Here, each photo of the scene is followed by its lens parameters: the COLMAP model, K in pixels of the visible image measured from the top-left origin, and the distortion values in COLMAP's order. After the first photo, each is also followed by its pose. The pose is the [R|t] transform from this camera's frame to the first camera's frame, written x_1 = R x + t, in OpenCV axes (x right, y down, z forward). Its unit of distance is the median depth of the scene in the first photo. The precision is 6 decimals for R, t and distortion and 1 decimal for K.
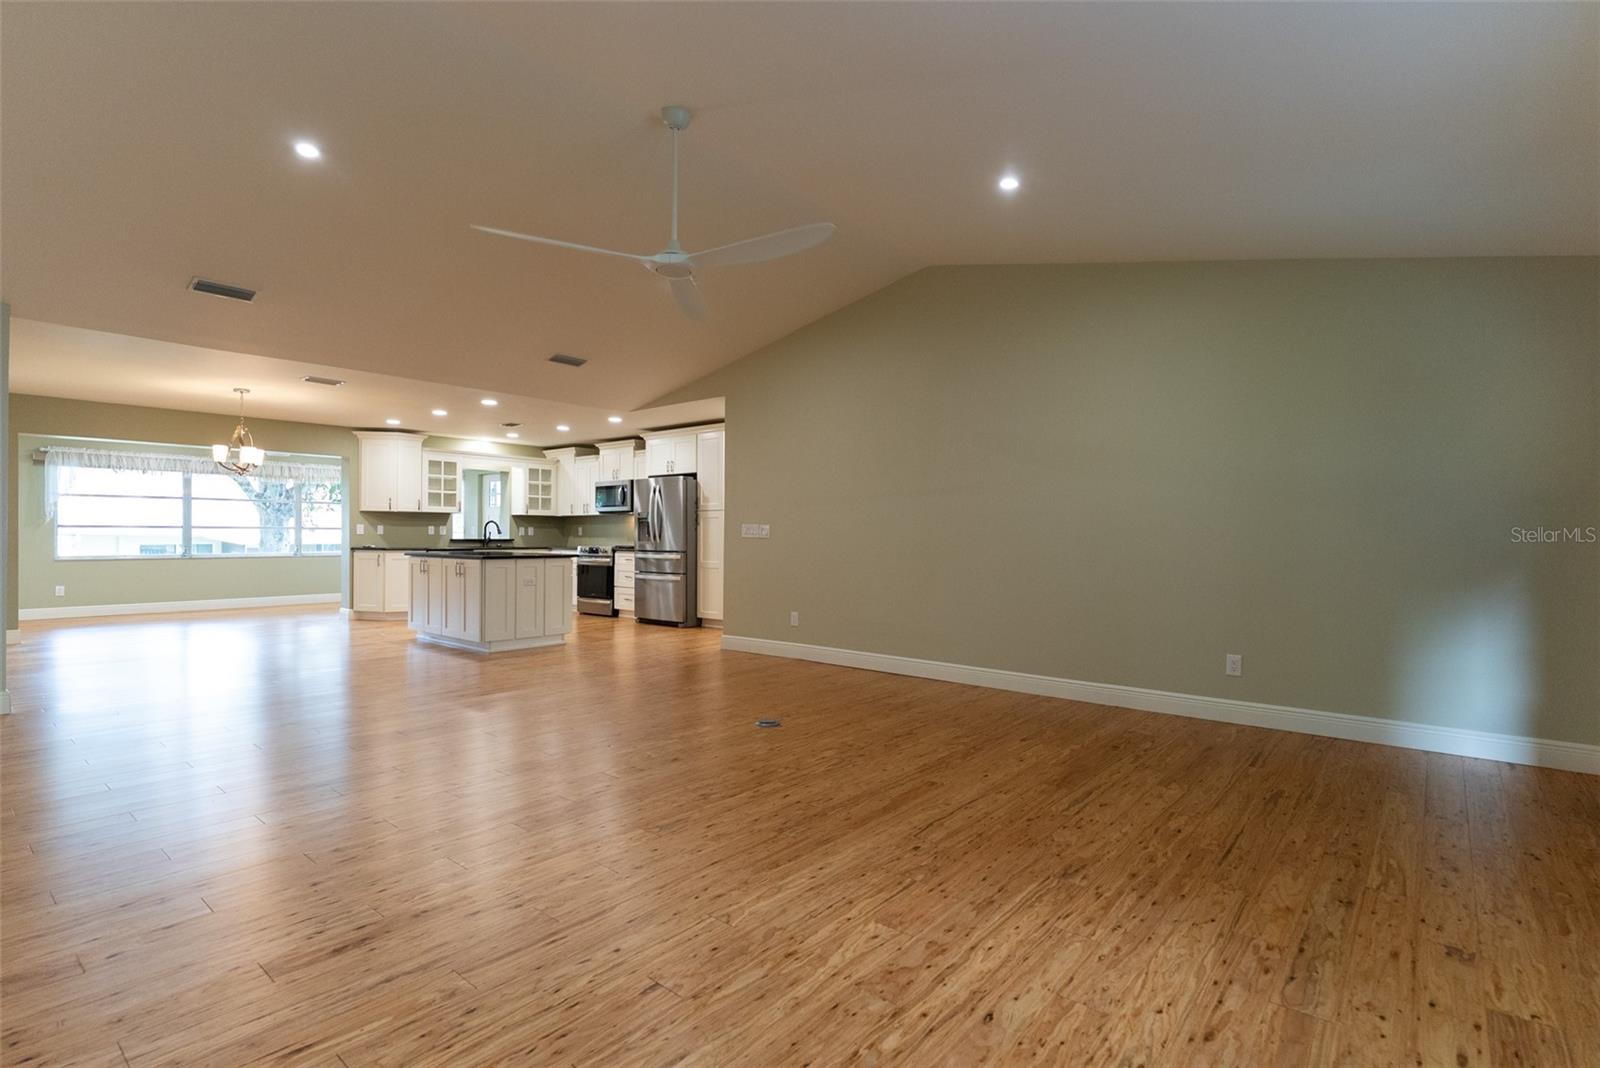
lens RADIAL K [[767.7, 0, 808.0], [0, 767.7, 534.7], [0, 0, 1]] dist [-0.001982, -0.000347]
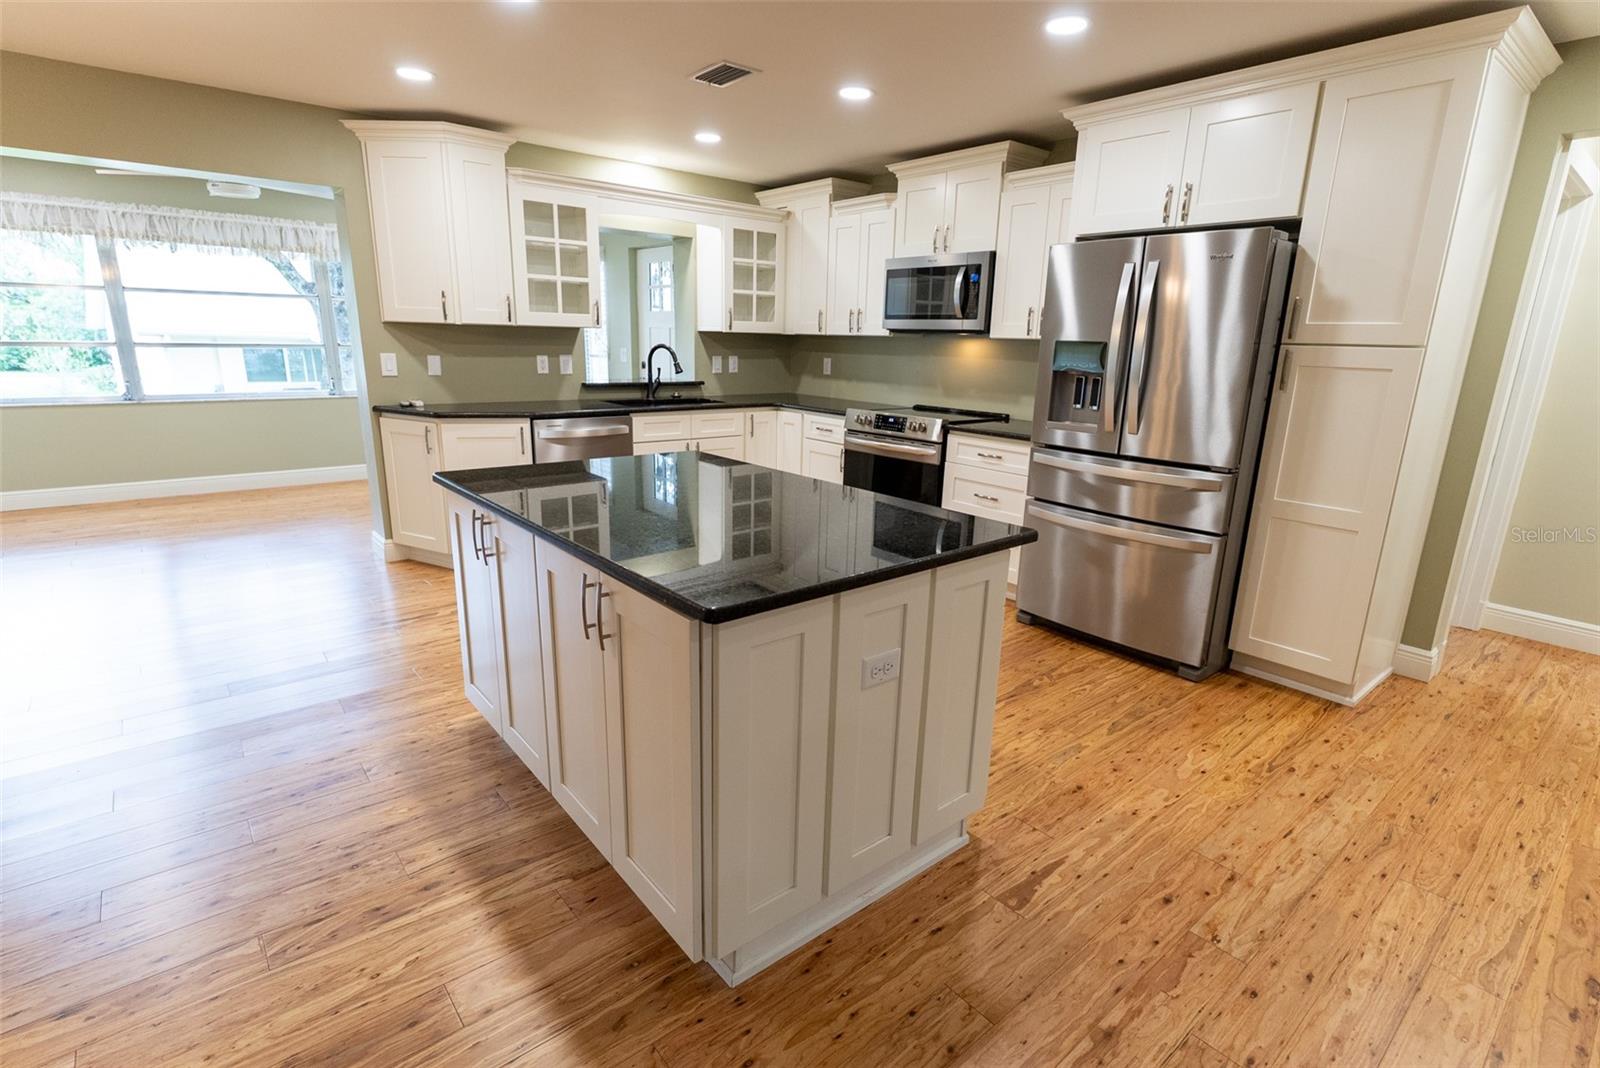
lens RADIAL K [[769.8, 0, 804.5], [0, 769.8, 536.1], [0, 0, 1]] dist [-0.000502, 0.000084]
pose [[0.983685, 0.064459, -0.167955, -0.262541], [-0.020249, 0.967343, 0.252660, -0.028298], [0.178756, -0.245136, 0.952866, 0.587852]]
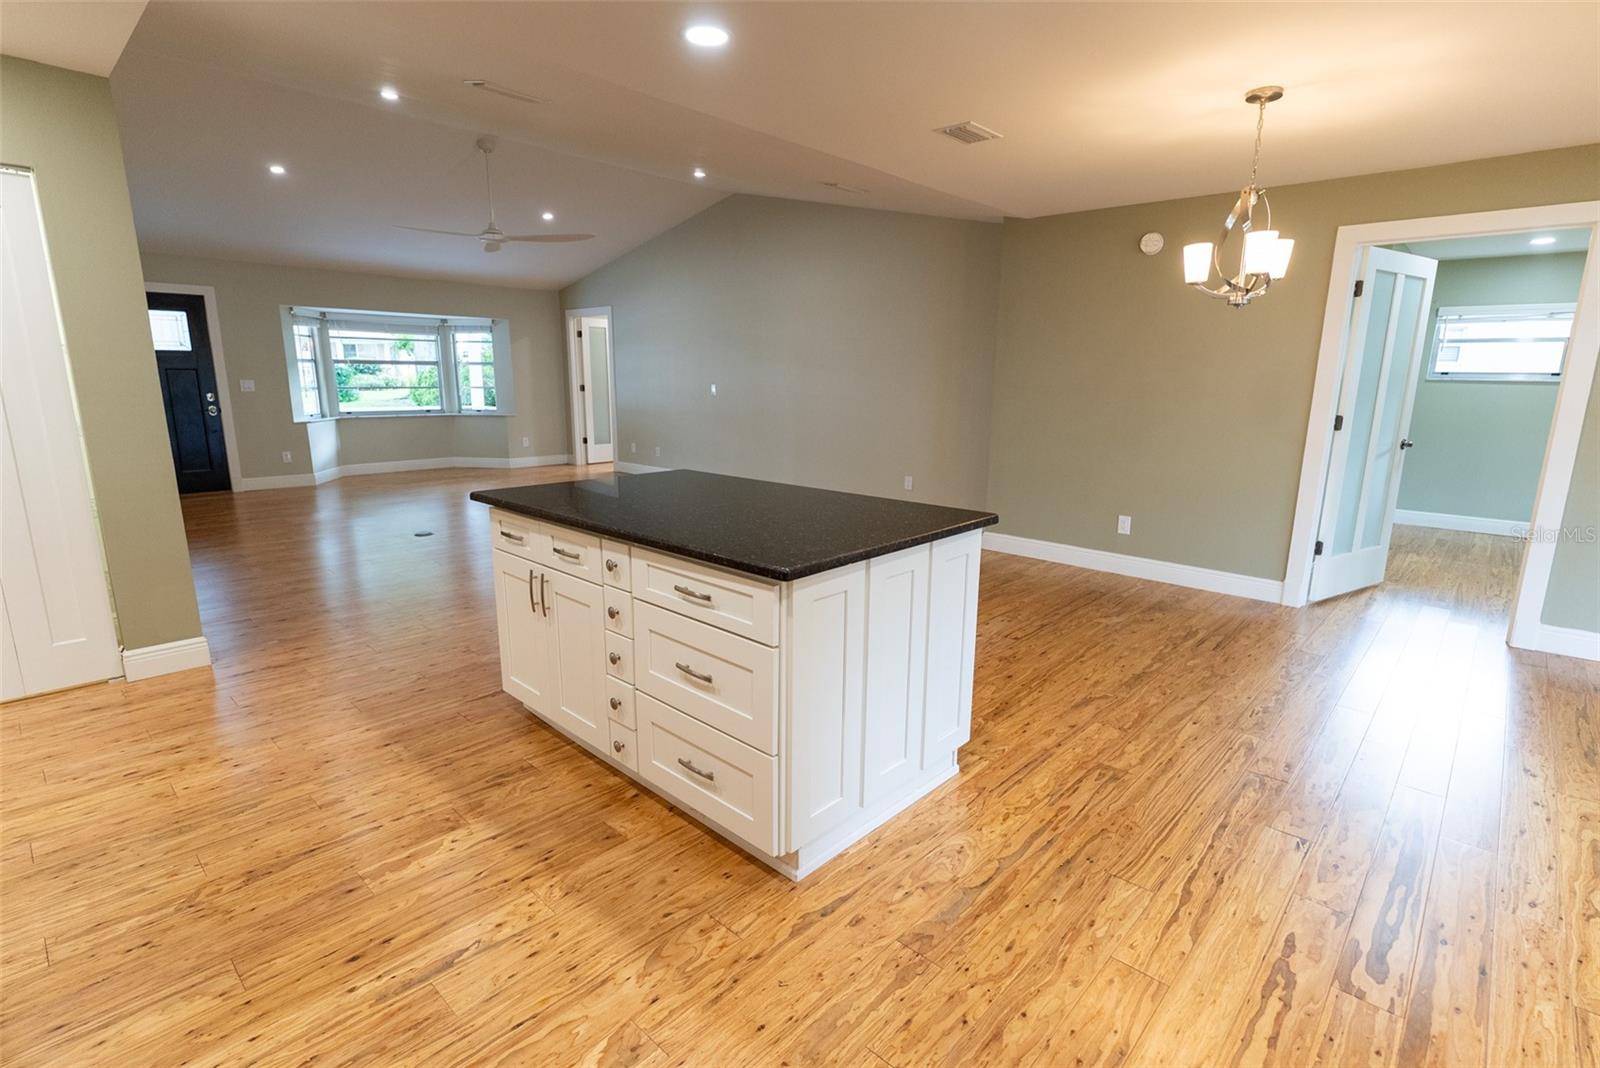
lens RADIAL K [[762.3, 0, 805.3], [0, 762.3, 535.4], [0, 0, 1]] dist [-0.000780, -0.000719]
pose [[-0.998270, -0.029858, 0.050641, -0.377995], [-0.018690, 0.977915, 0.208164, -0.026129], [-0.055738, 0.206858, -0.976782, 1.070917]]
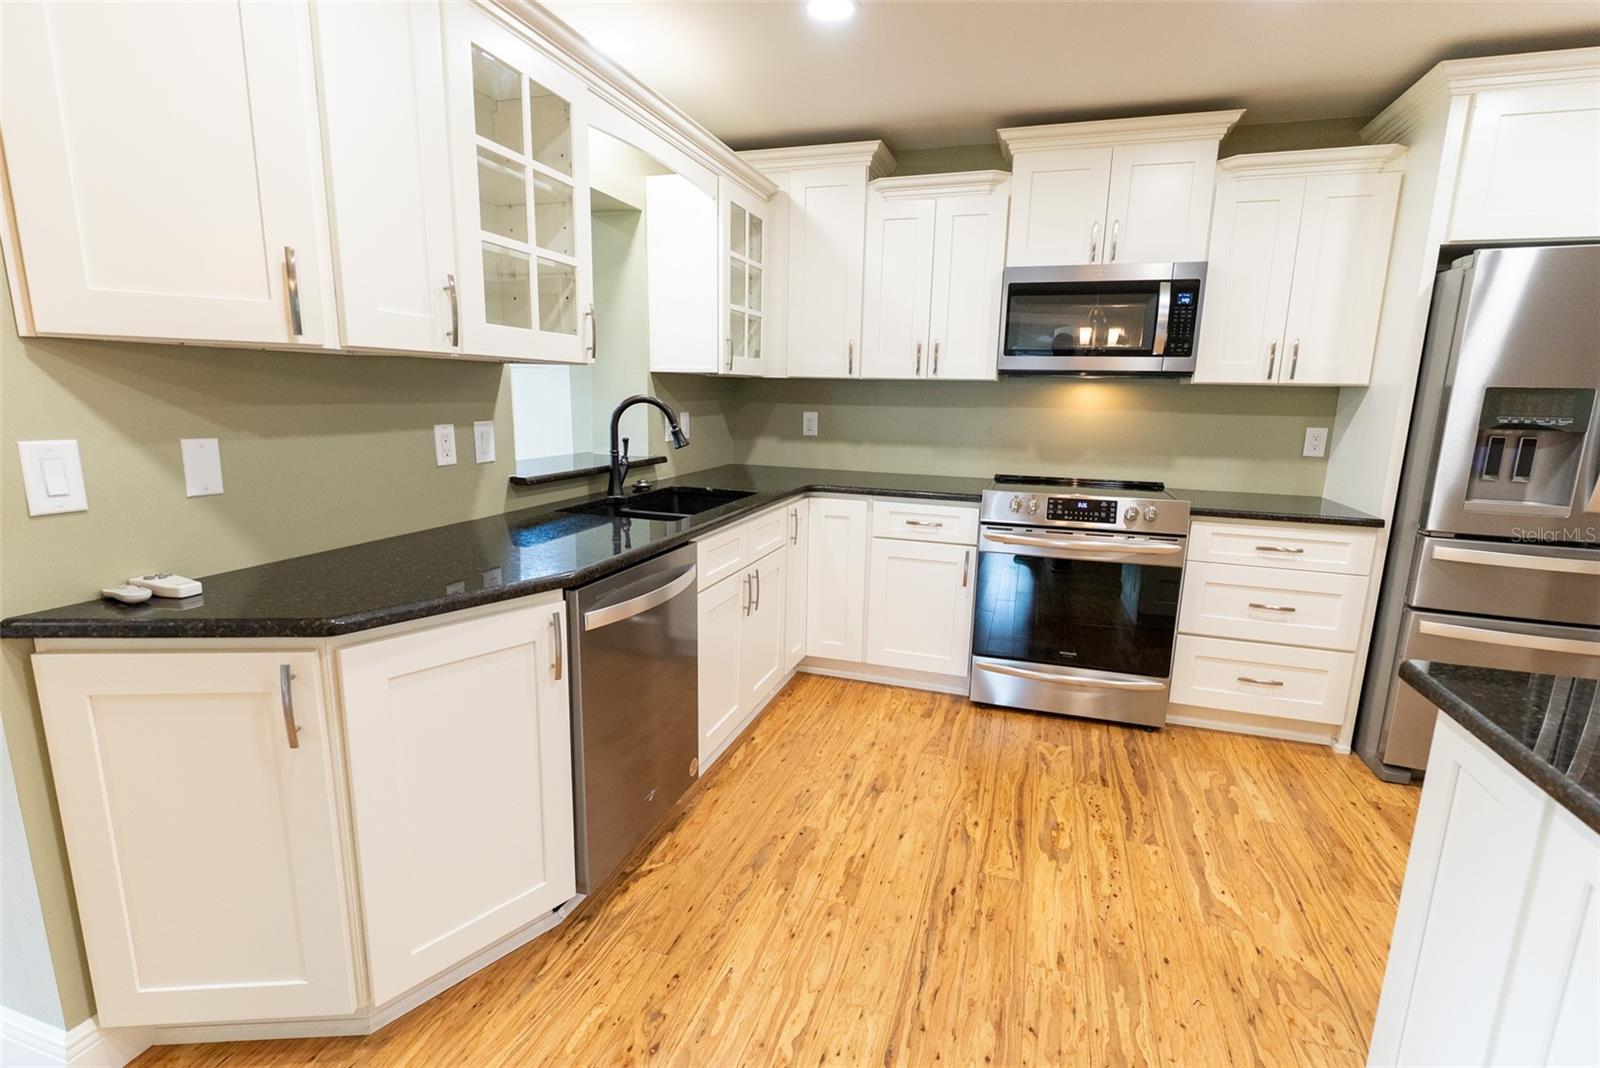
lens RADIAL K [[746.4, 0, 805.0], [0, 746.4, 536.7], [0, 0, 1]] dist [-0.000782, -0.000135]
pose [[0.928178, -0.057809, 0.367618, -0.505226], [-0.017055, 0.980214, 0.197202, -0.024490], [-0.371745, -0.189309, 0.908828, 0.822395]]
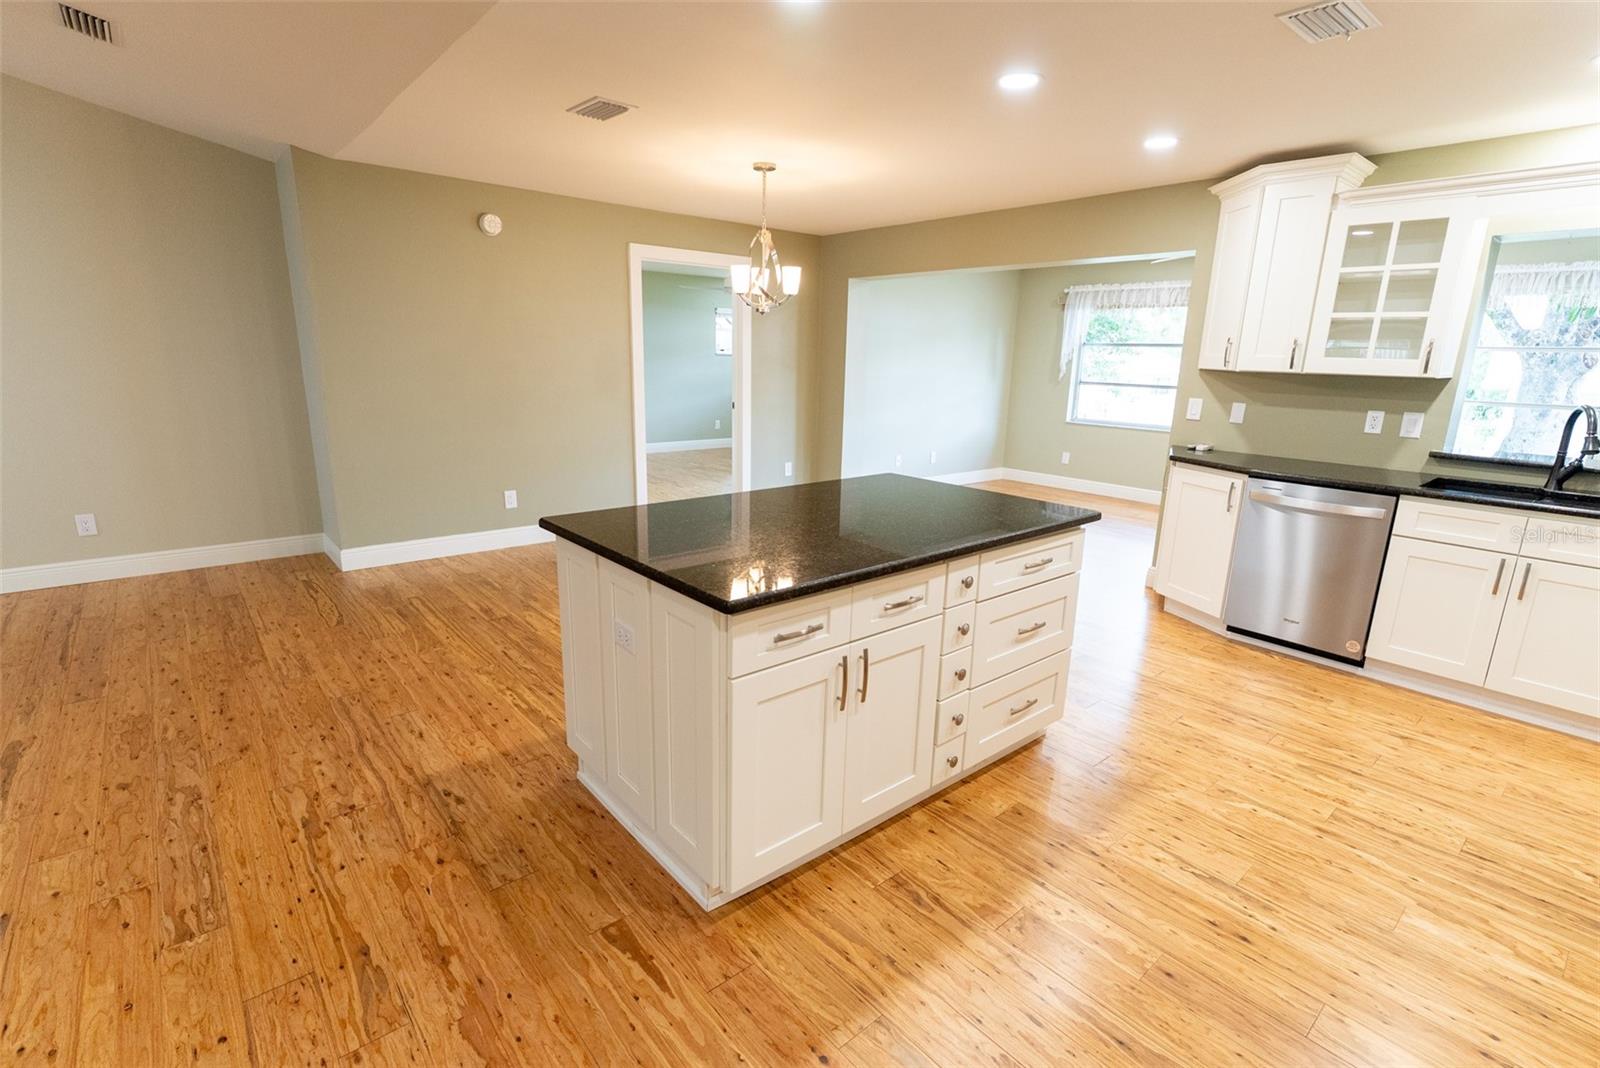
lens RADIAL K [[746.4, 0, 805.0], [0, 746.4, 536.7], [0, 0, 1]] dist [-0.000782, -0.000135]
pose [[-0.168004, 0.227859, -0.959091, -0.085676], [-0.024489, 0.971654, 0.235134, -0.032458], [0.985482, 0.062991, -0.157662, 0.834161]]
